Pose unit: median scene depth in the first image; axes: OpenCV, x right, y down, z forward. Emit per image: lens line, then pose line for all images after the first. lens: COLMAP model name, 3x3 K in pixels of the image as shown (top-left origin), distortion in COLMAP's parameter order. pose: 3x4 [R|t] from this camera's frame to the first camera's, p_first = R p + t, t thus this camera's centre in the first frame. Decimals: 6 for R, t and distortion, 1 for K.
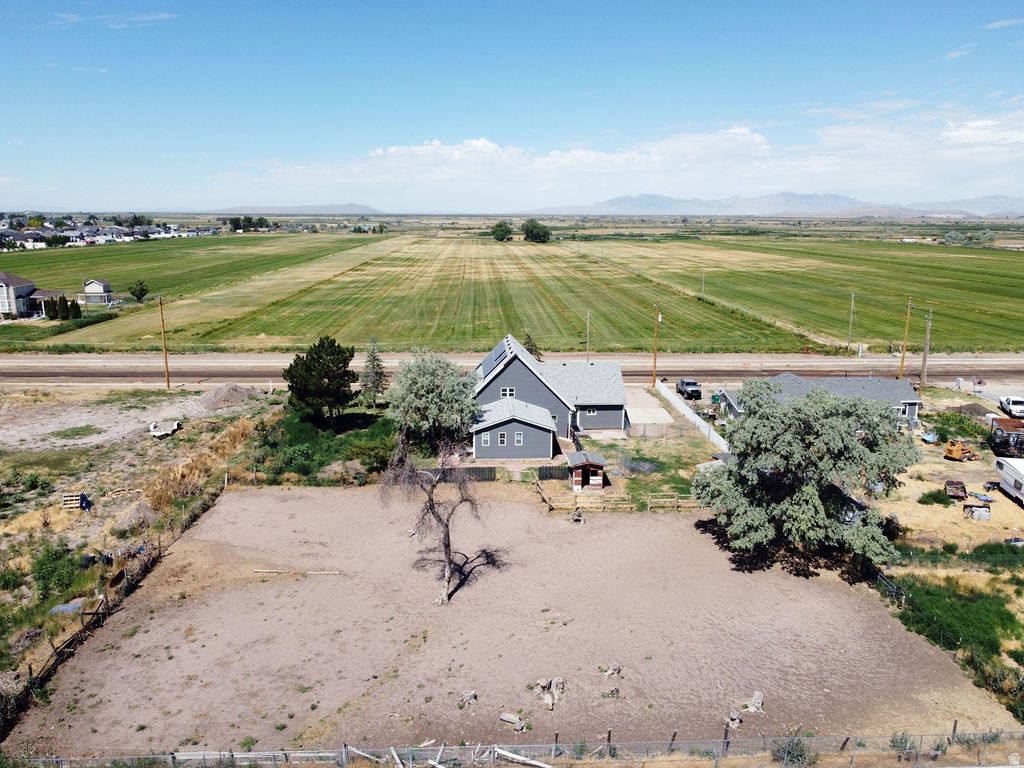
lens RADIAL K [[775.5, 0, 512.1], [0, 775.5, 382.7], [0, 0, 1]] dist [-0.000898, -0.004318]
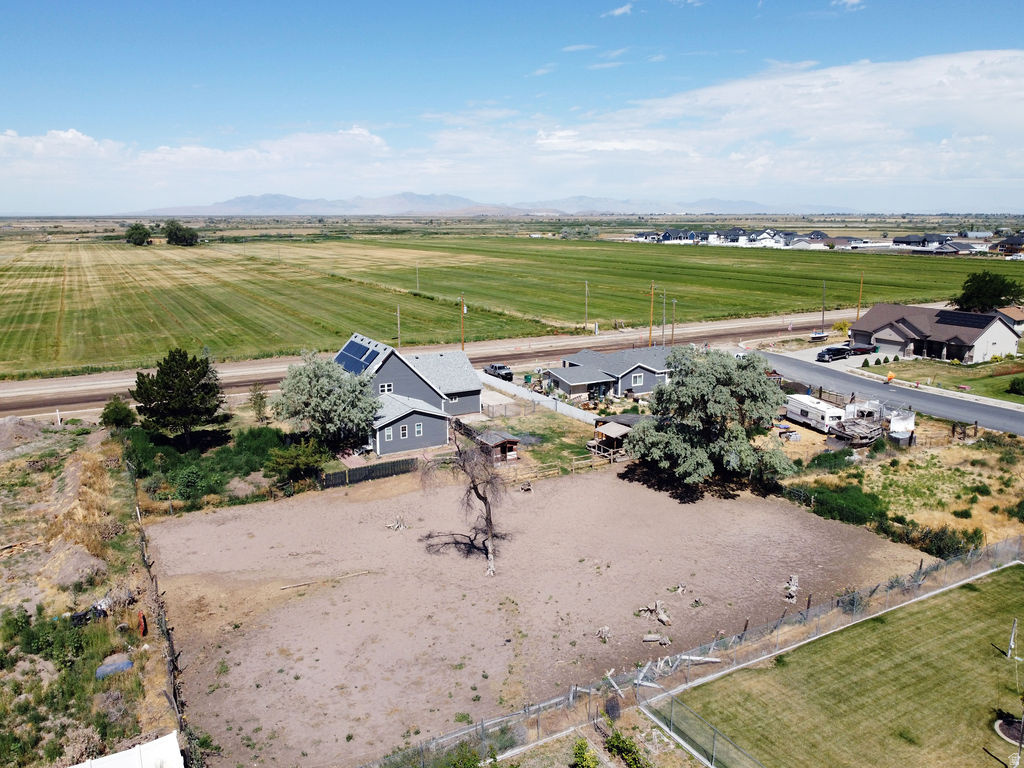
lens RADIAL K [[775.5, 0, 510.7], [0, 775.5, 390.0], [0, 0, 1]] dist [-0.000898, -0.004318]
pose [[0.896139, -0.104737, 0.431236, -0.322905], [0.100907, 0.994387, 0.031821, -0.001101], [-0.432149, 0.014998, 0.901678, 0.010274]]
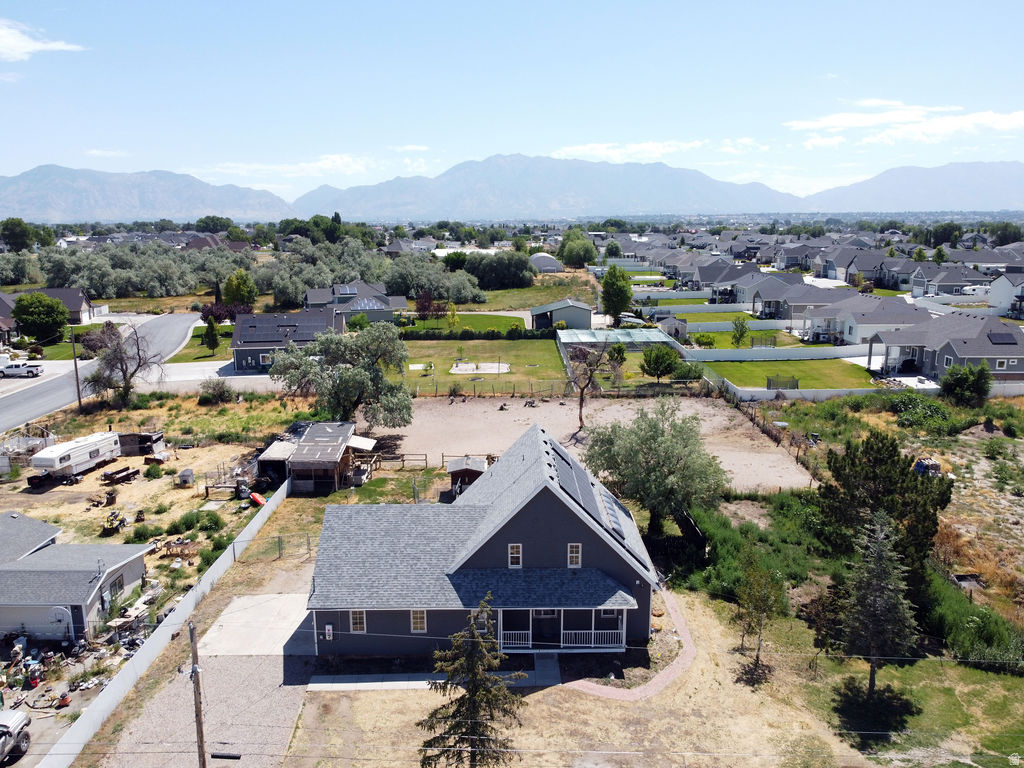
lens RADIAL K [[775.5, 0, 515.2], [0, 775.5, 381.9], [0, 0, 1]] dist [-0.000898, -0.004318]
pose [[-0.998900, -0.012063, 0.045314, -0.007153], [0.007432, 0.913409, 0.406974, -0.360330], [-0.046300, 0.406864, -0.912315, 1.690049]]
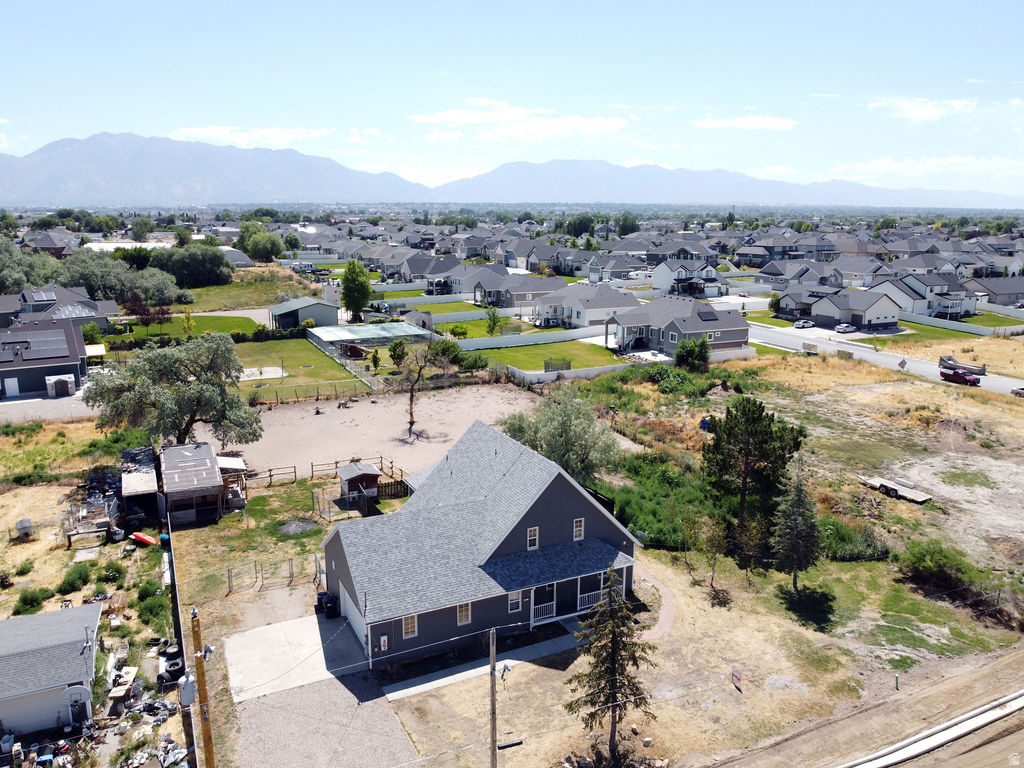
lens RADIAL K [[775.5, 0, 512.3], [0, 775.5, 381.0], [0, 0, 1]] dist [-0.000898, -0.004318]
pose [[-0.921050, 0.073608, -0.382426, 0.259547], [-0.093178, 0.911804, 0.399915, -0.380812], [0.378134, 0.403975, -0.832958, 1.692374]]
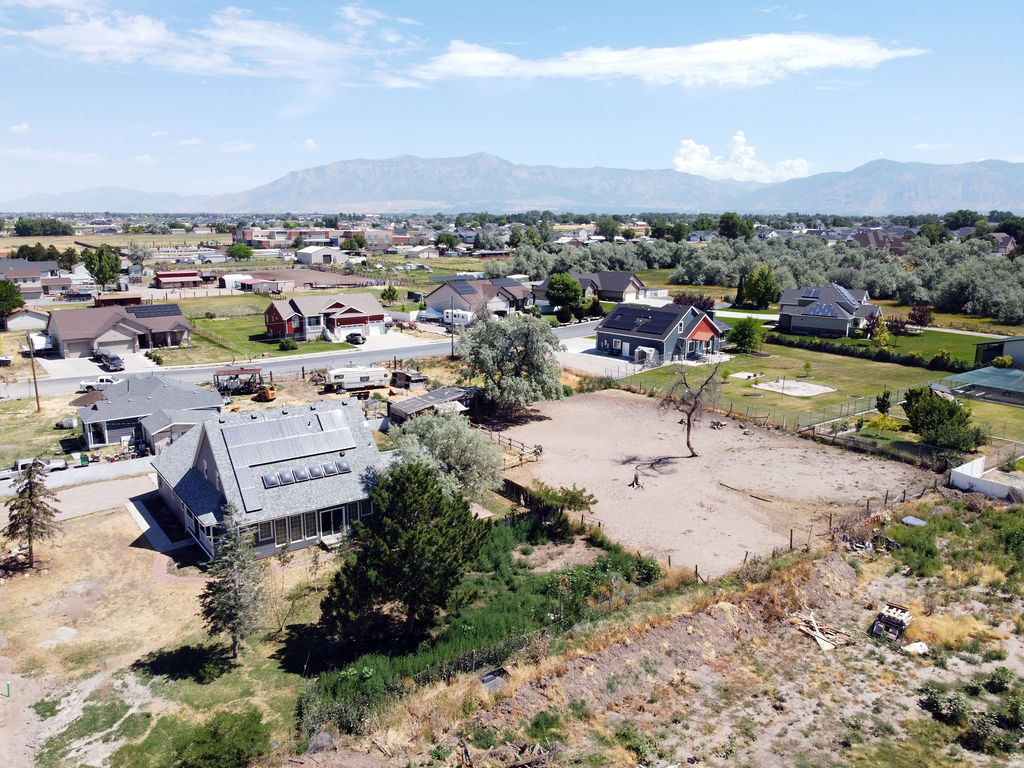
lens RADIAL K [[775.5, 0, 517.3], [0, 775.5, 399.0], [0, 0, 1]] dist [-0.000898, -0.004318]
pose [[-0.542371, -0.202447, 0.815383, -0.779381], [0.172801, 0.922901, 0.344084, -0.300361], [-0.822176, 0.327520, -0.465572, 1.315887]]
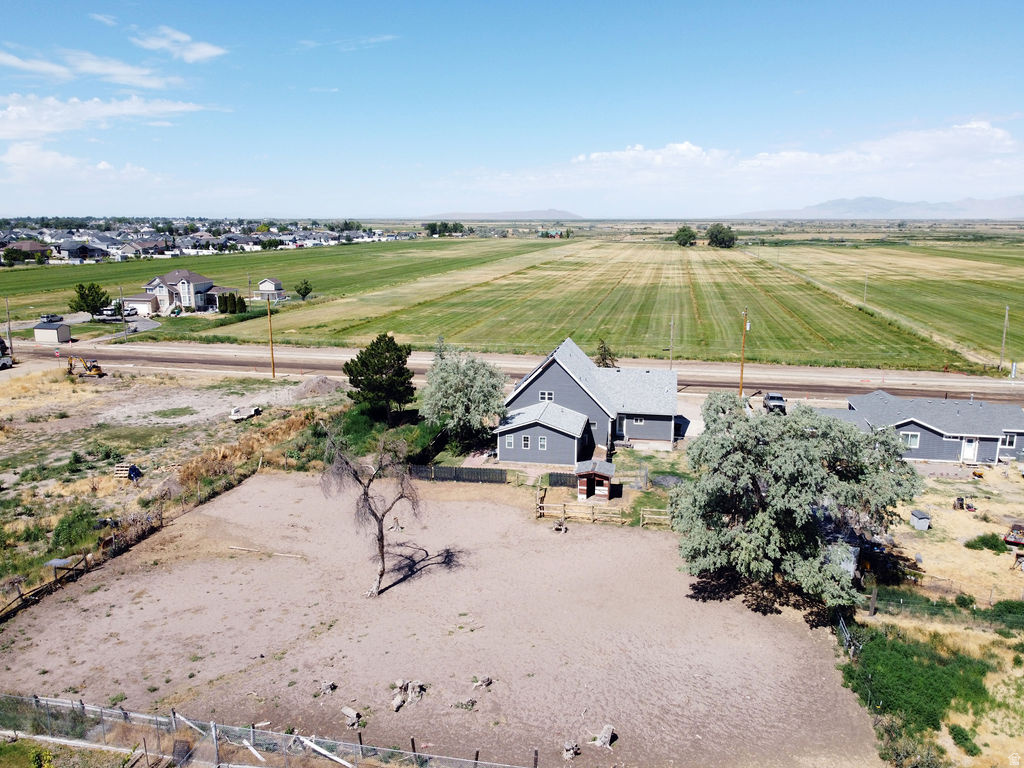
lens RADIAL K [[775.5, 0, 512.8], [0, 775.5, 380.4], [0, 0, 1]] dist [-0.000898, -0.004318]
pose [[0.969115, 0.045719, -0.242334, 0.206953], [-0.047969, 0.998843, -0.003391, -0.002119], [0.241898, 0.014911, 0.970187, 0.034092]]
